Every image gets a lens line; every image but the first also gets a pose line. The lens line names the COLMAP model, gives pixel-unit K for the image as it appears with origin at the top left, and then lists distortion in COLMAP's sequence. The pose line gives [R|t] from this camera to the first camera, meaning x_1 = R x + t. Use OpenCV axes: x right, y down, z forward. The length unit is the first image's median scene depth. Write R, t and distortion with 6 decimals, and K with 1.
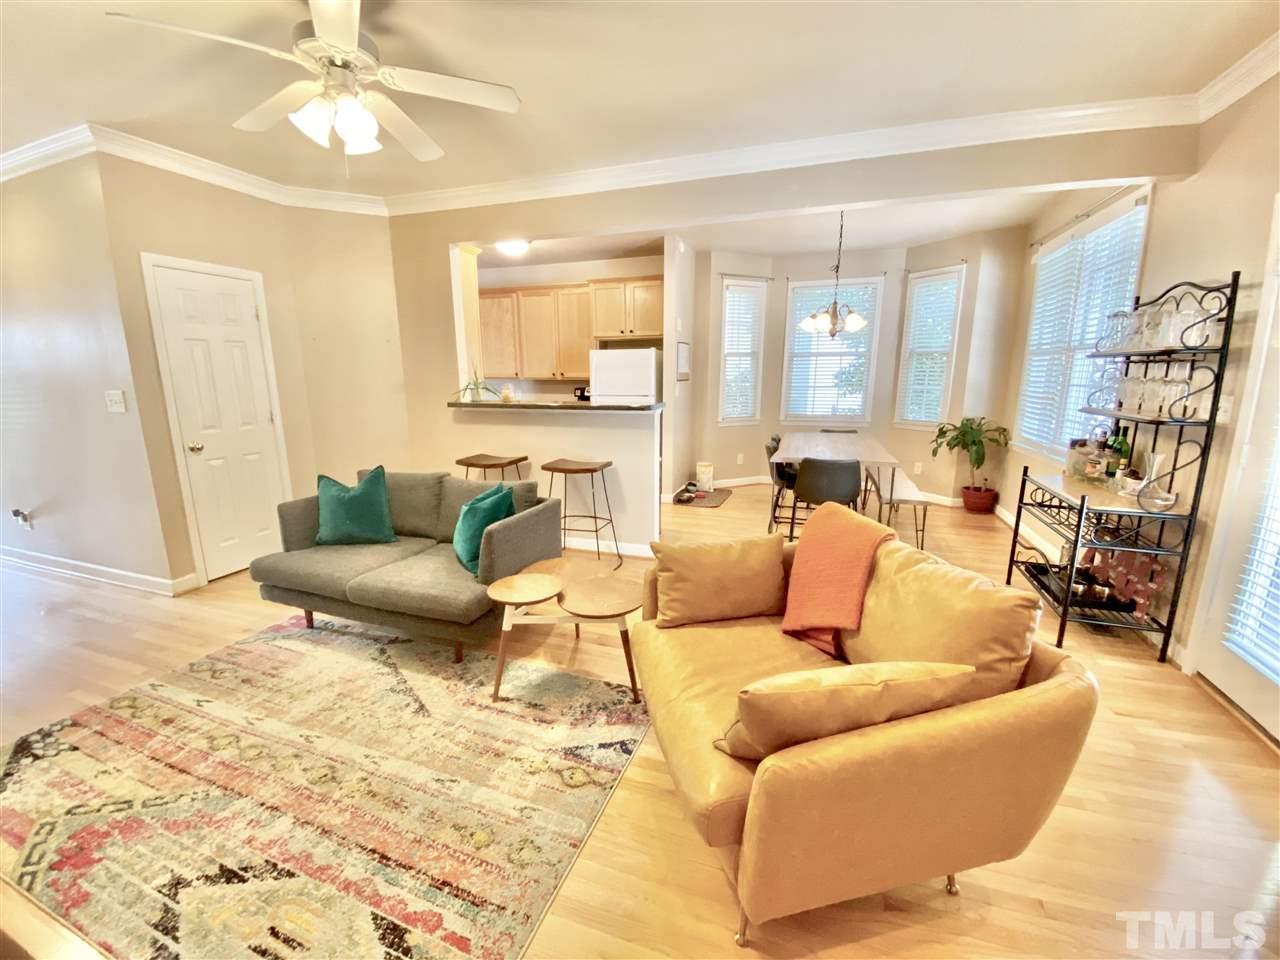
lens RADIAL K [[525.0, 0, 634.2], [0, 525.0, 480.9], [0, 0, 1]] dist [-0.003058, -0.009786]
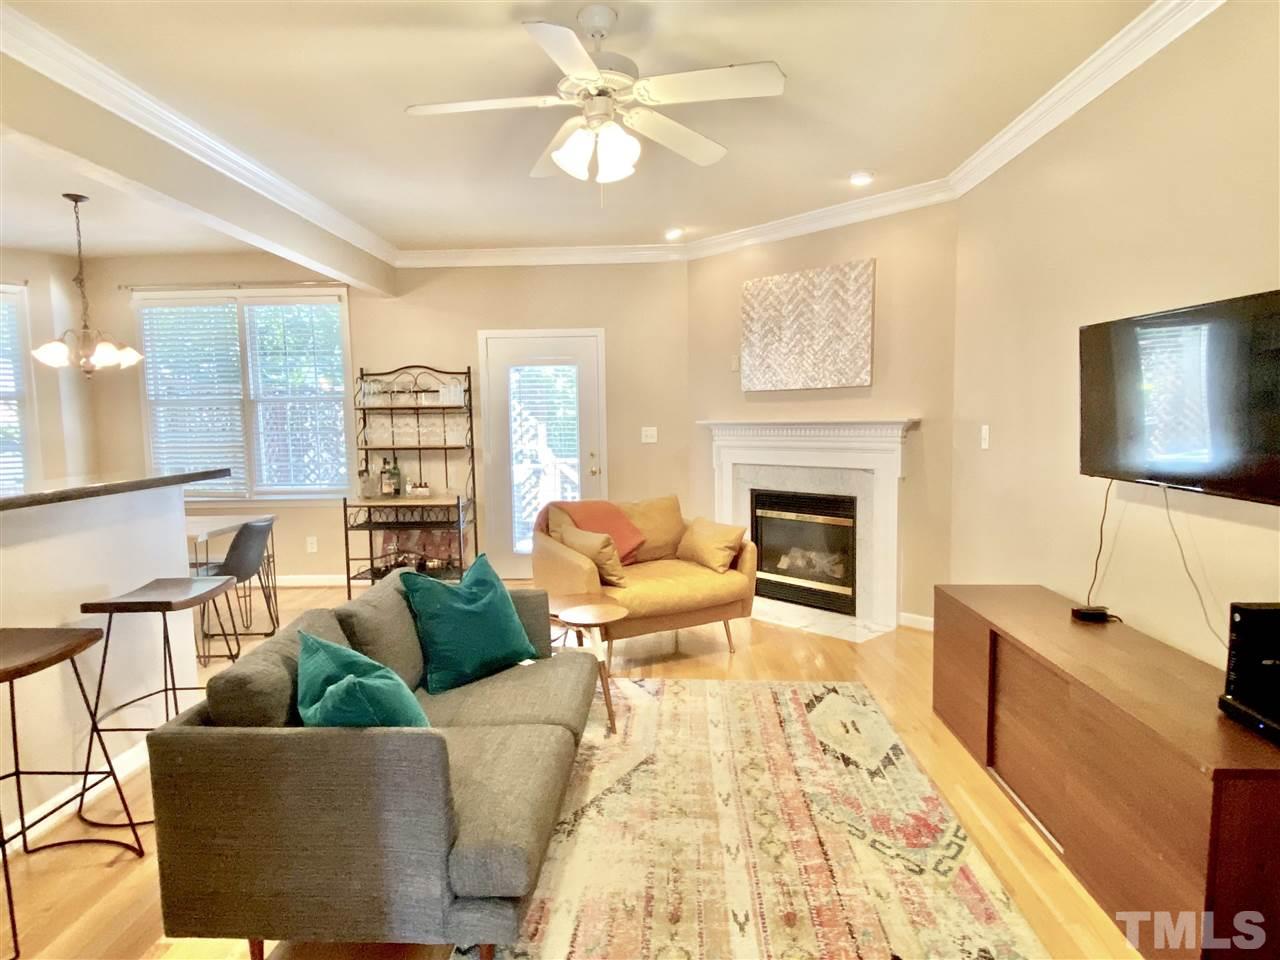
lens RADIAL K [[755.0, 0, 632.5], [0, 755.0, 481.7], [0, 0, 1]] dist [0.023412, -0.012541]
pose [[-0.297094, -0.075146, 0.951887, -1.891865], [0.222811, 0.963922, 0.145638, -0.295119], [-0.928488, 0.255359, -0.269632, 1.430819]]
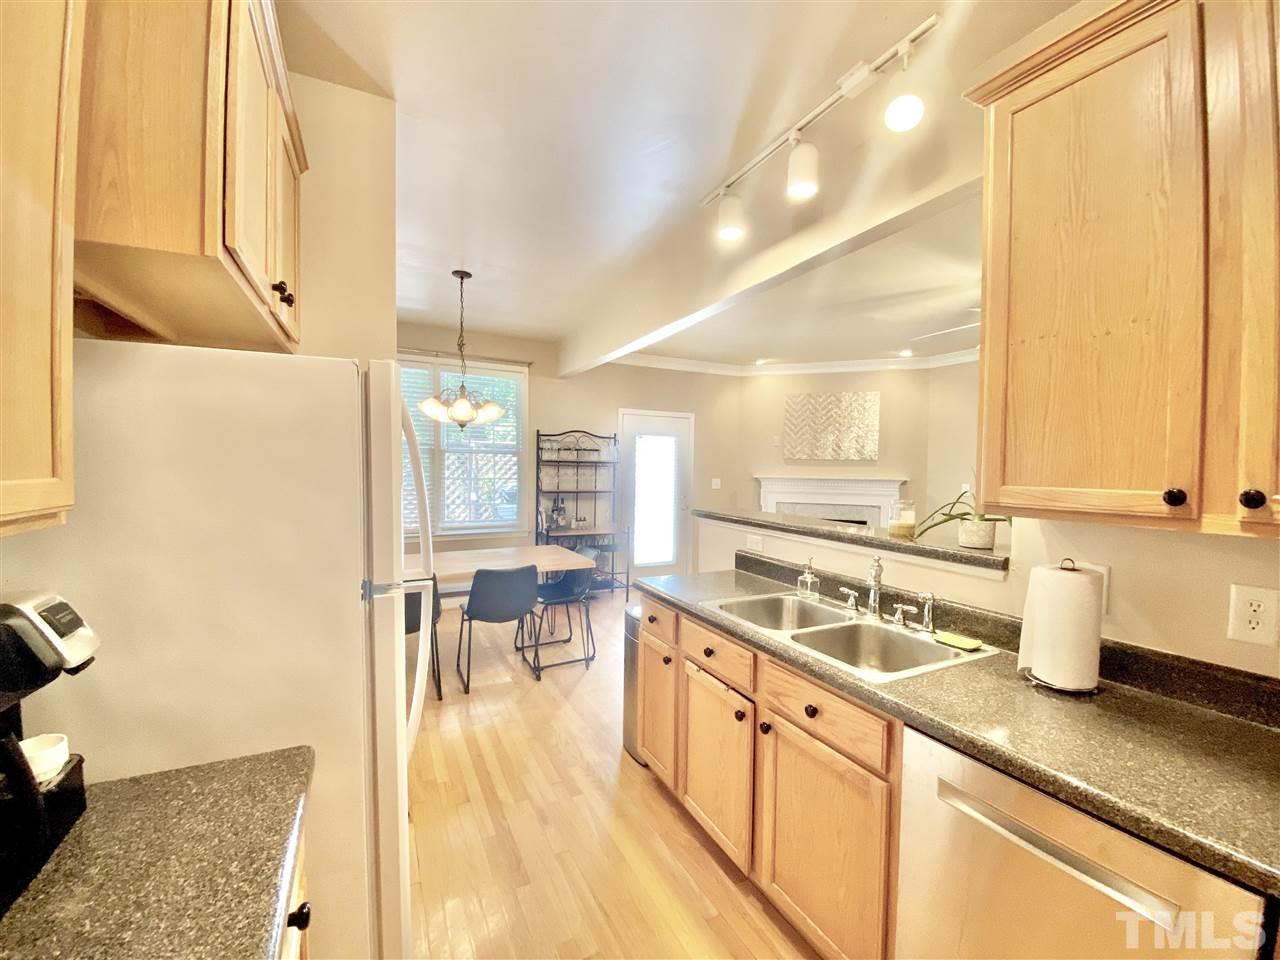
lens RADIAL K [[525.0, 0, 637.6], [0, 525.0, 472.0], [0, 0, 1]] dist [-0.003058, -0.009786]
pose [[-0.714352, -0.012470, 0.699675, -0.903180], [0.139201, 0.977328, 0.159540, -0.695648], [-0.685802, 0.211363, -0.696420, 3.156751]]
